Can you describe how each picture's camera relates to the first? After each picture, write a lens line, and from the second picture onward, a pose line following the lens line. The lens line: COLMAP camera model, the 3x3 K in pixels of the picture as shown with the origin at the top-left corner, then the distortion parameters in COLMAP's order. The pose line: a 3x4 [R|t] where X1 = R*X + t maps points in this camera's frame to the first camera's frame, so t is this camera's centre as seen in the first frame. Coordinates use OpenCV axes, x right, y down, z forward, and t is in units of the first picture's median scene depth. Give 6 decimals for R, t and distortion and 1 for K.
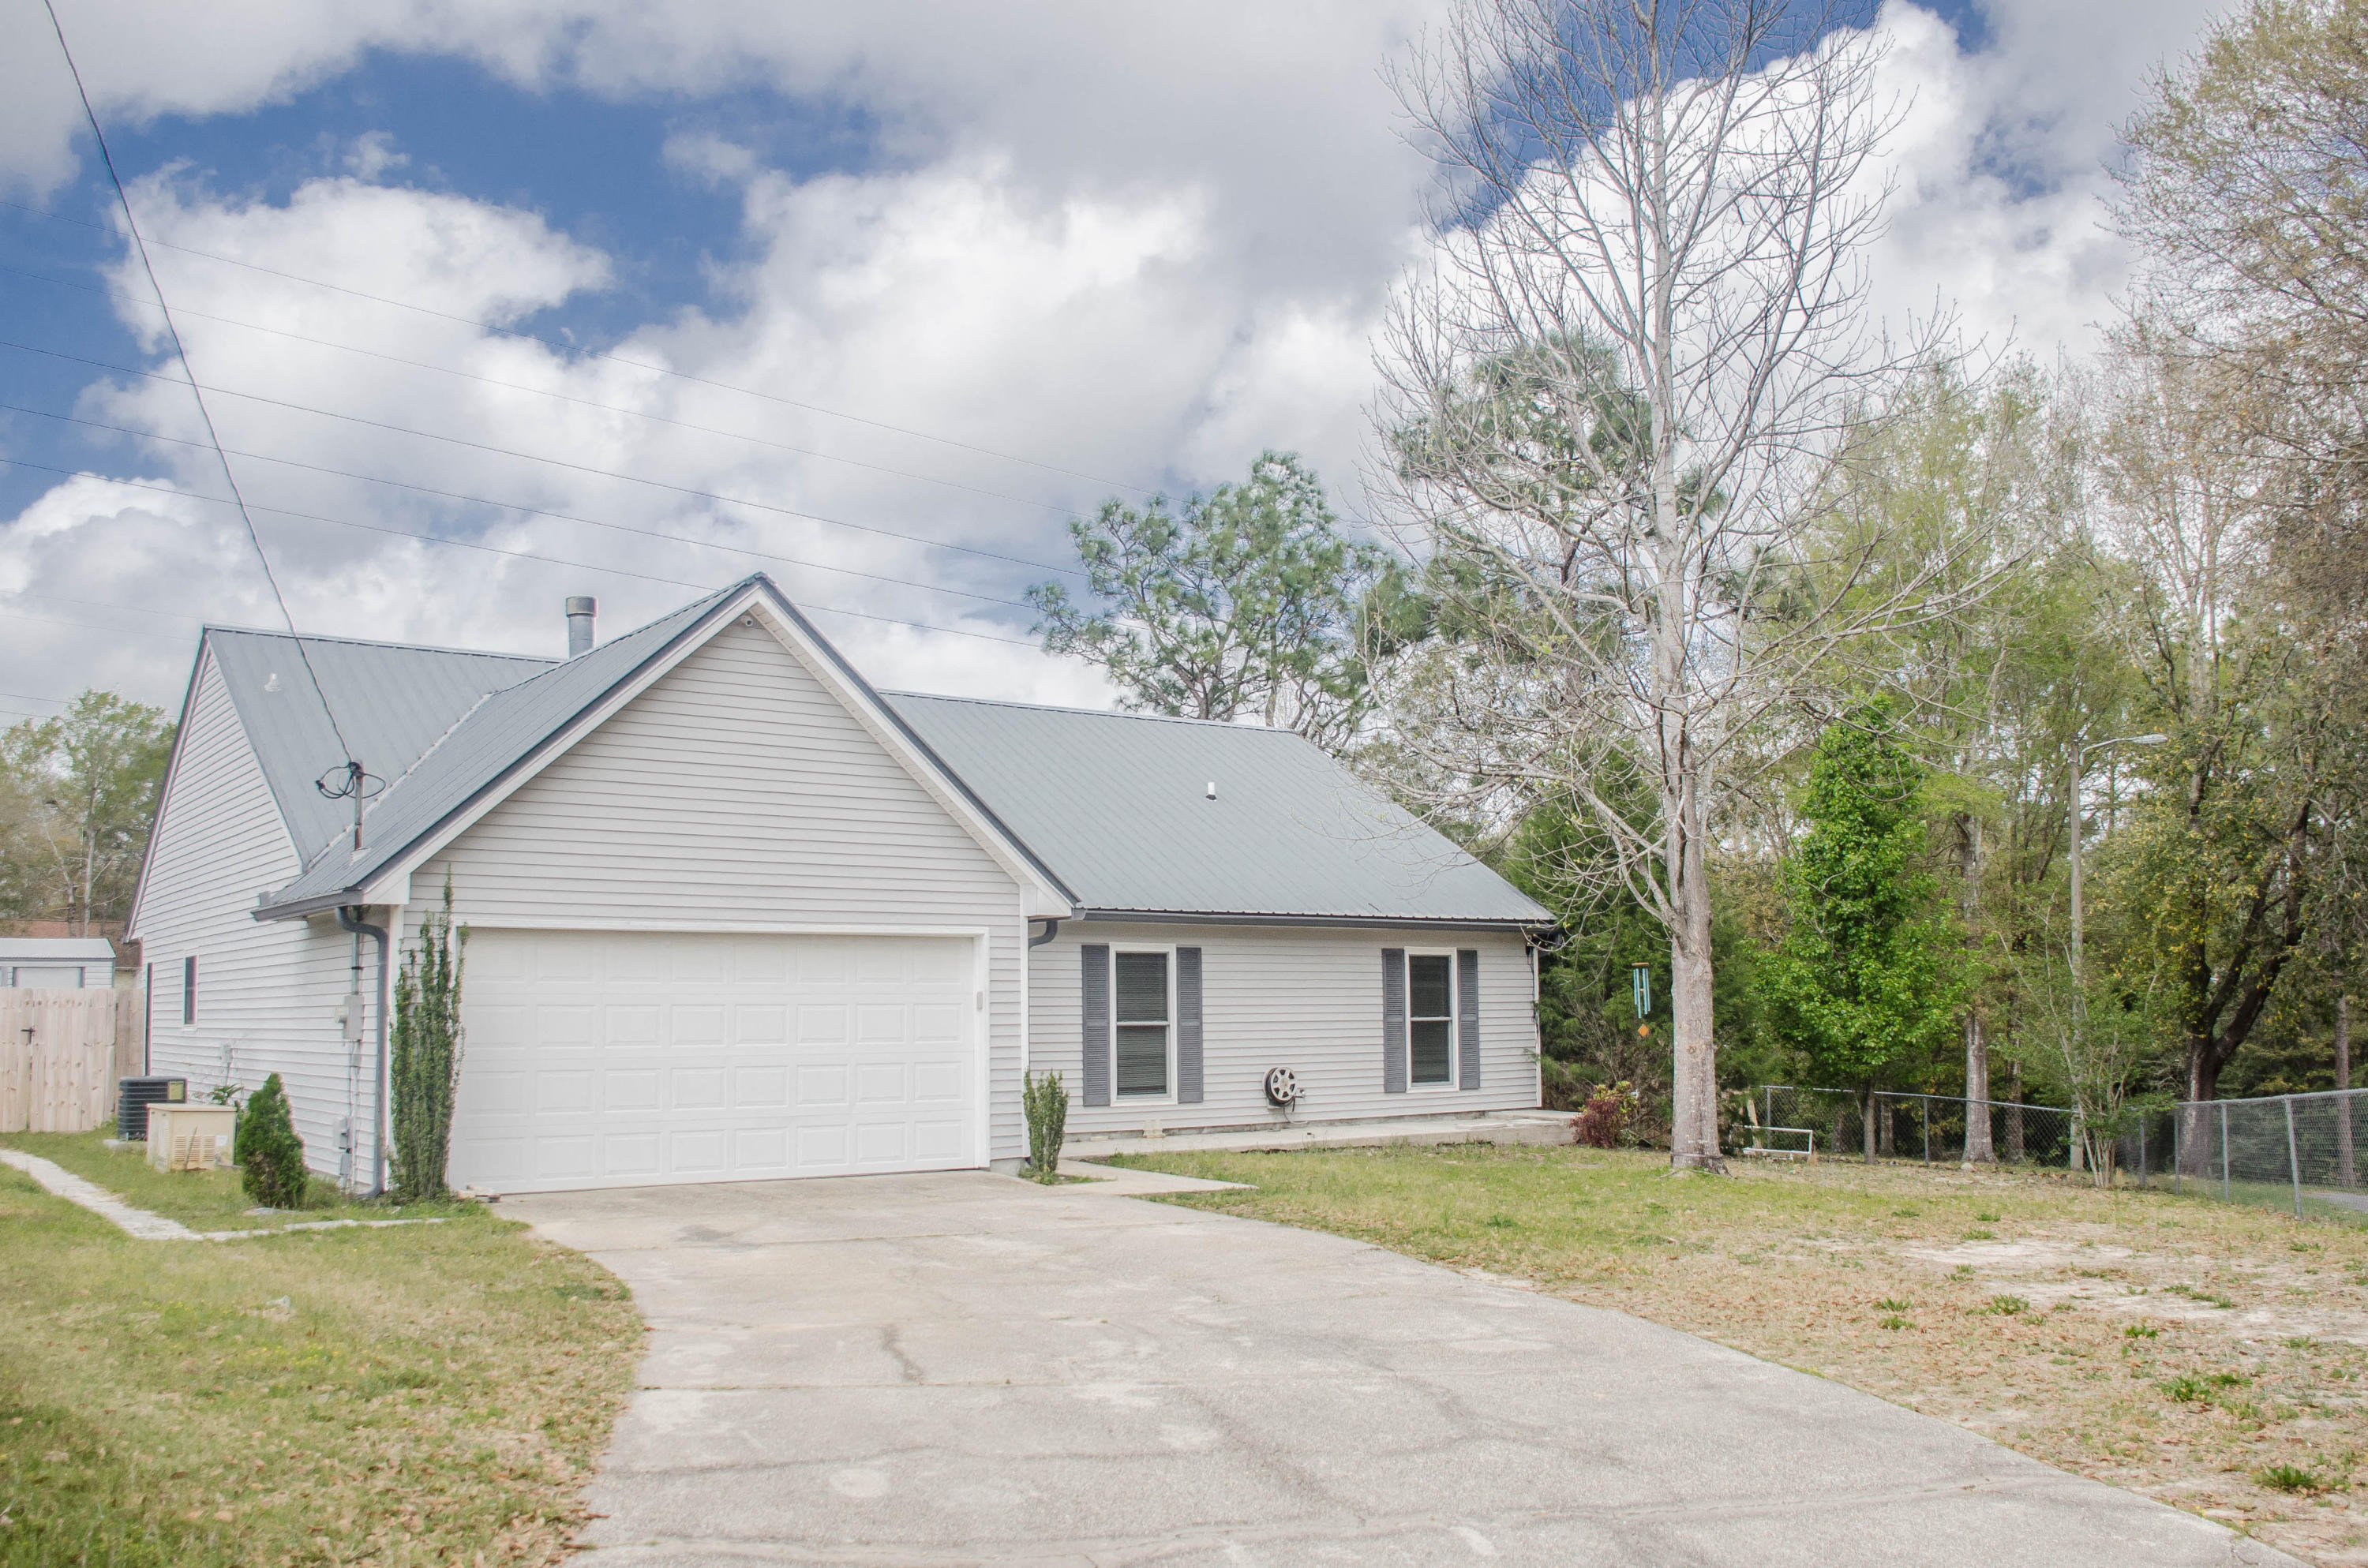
lens RADIAL K [[1845.9, 0, 1132.0], [0, 1845.9, 829.2], [0, 0, 1]] dist [-0.147847, 0.111230]
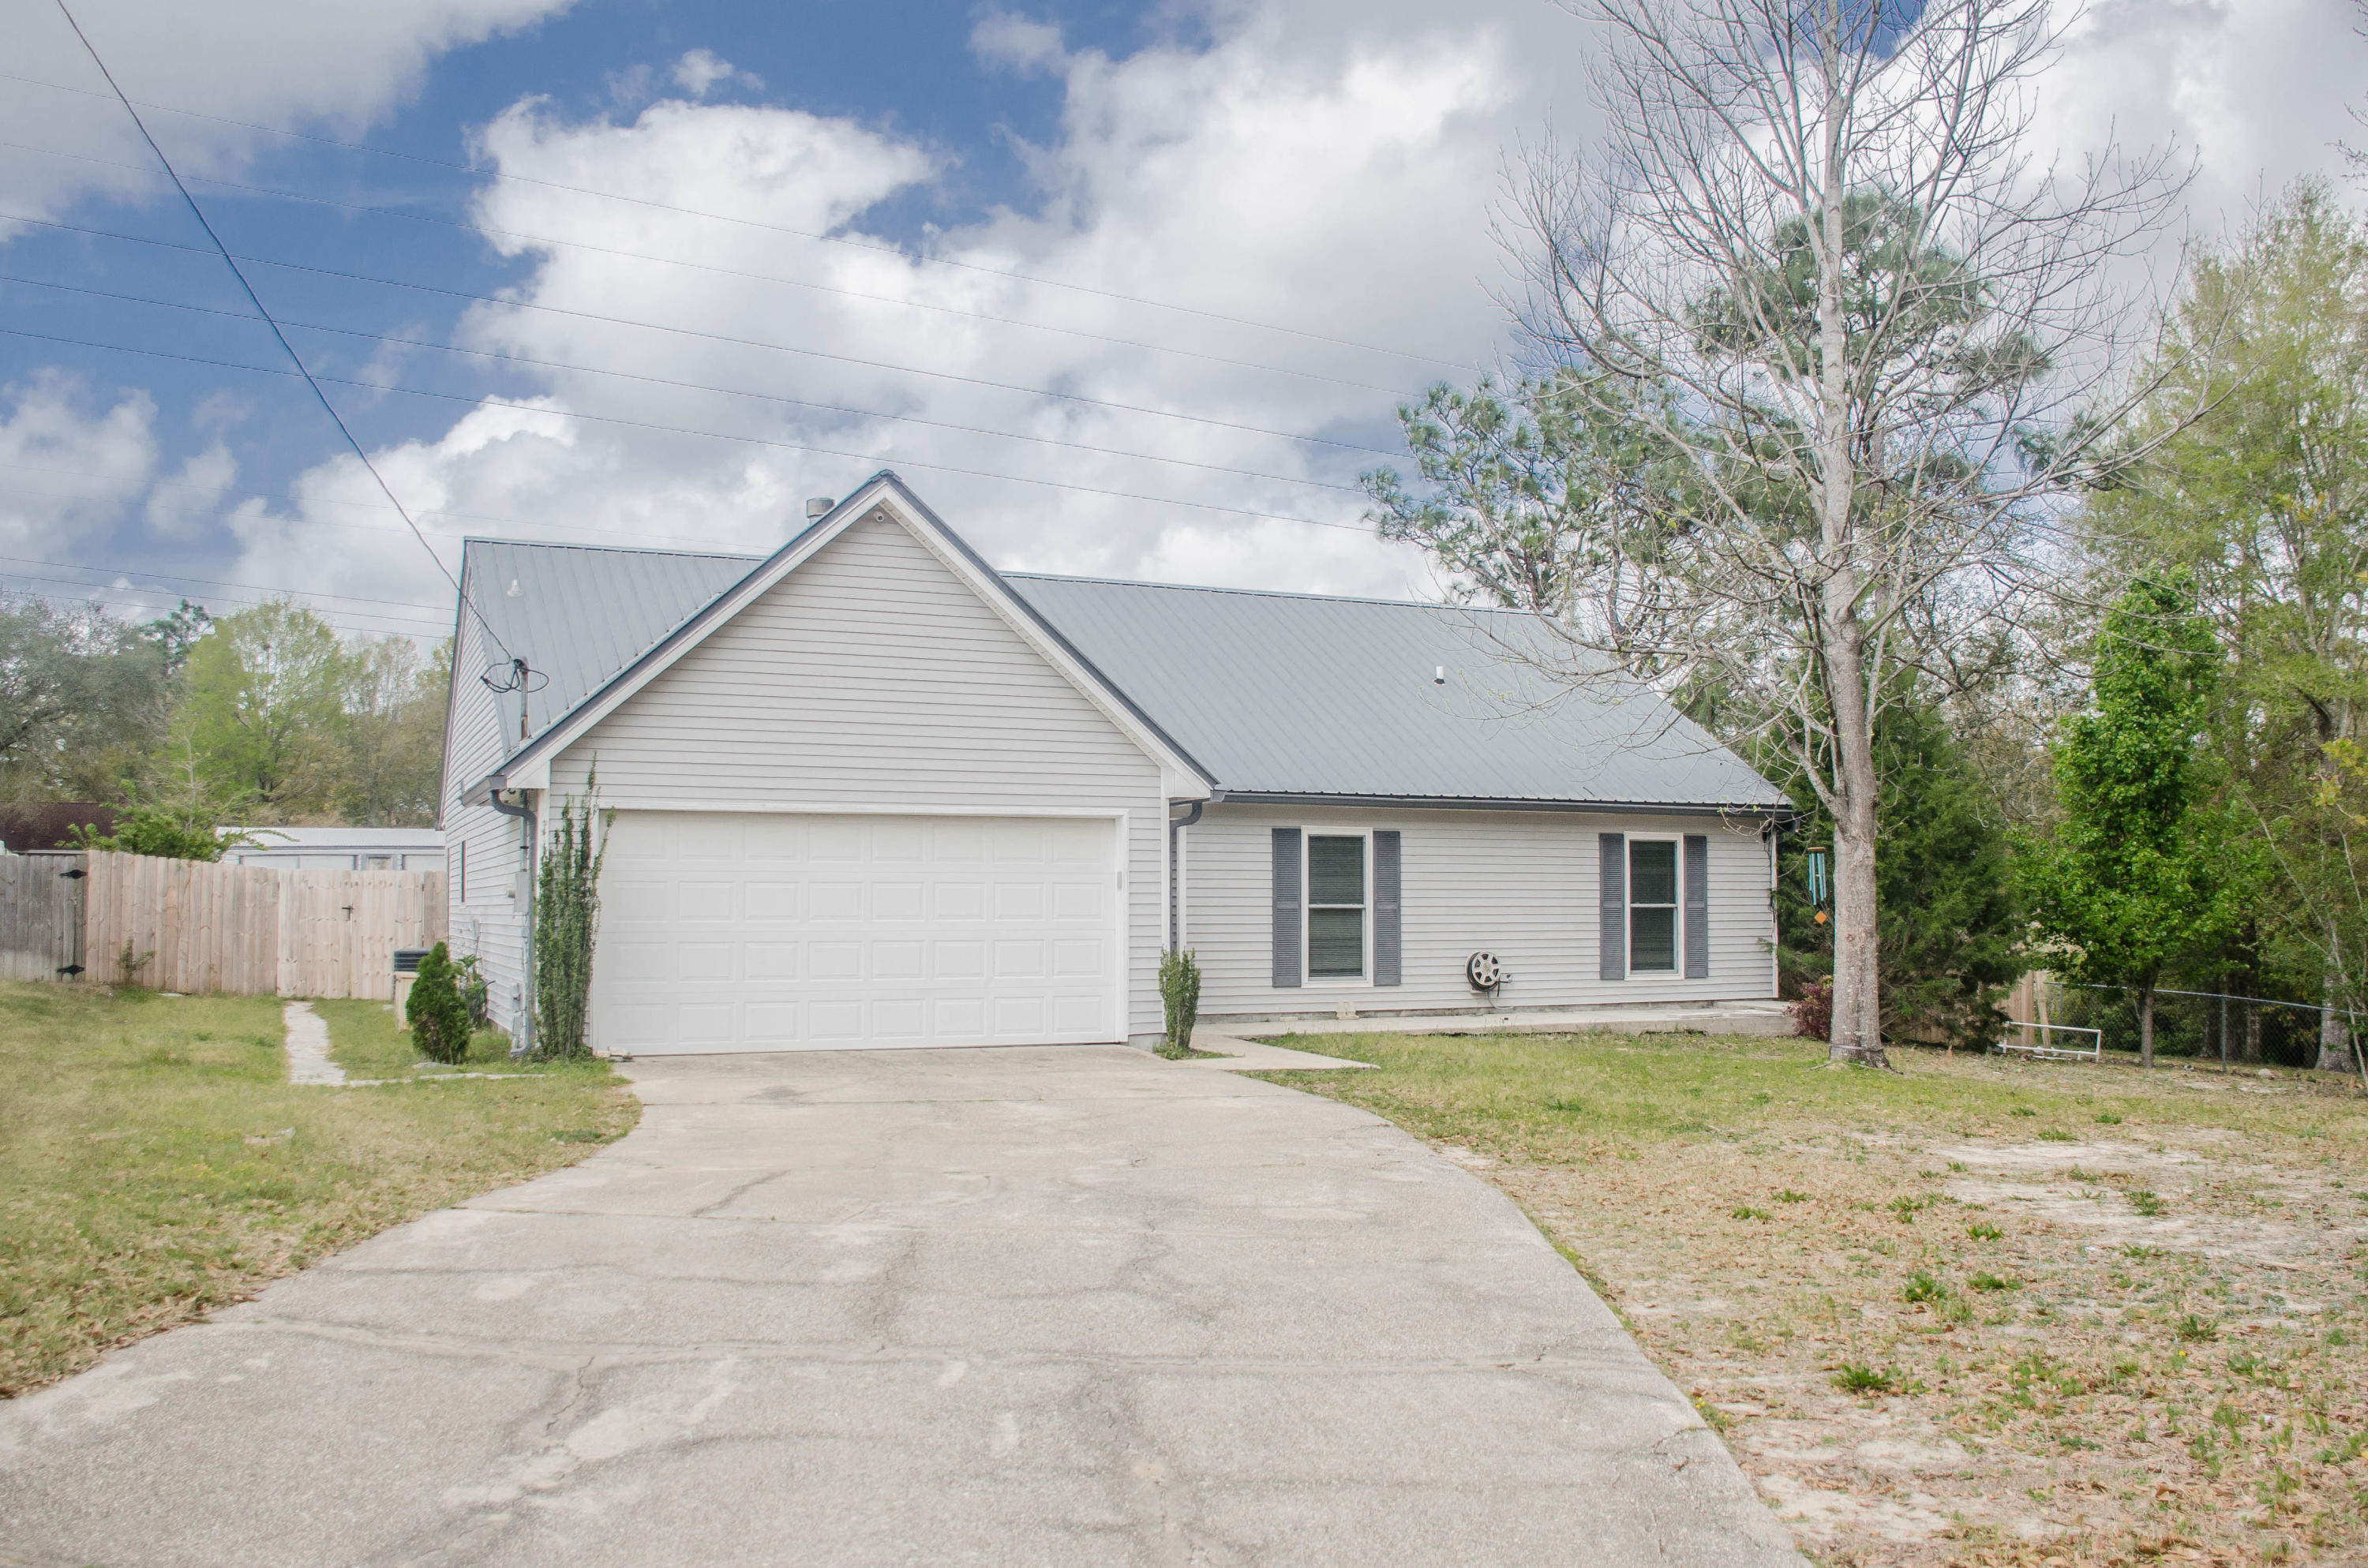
lens RADIAL K [[1843.2, 0, 1190.3], [0, 1843.2, 809.9], [0, 0, 1]] dist [-0.151234, 0.109797]
pose [[0.981961, -0.000165, -0.189085, 0.111245], [0.009429, 0.998798, 0.048092, 0.003589], [0.188850, -0.049007, 0.980782, 0.000897]]
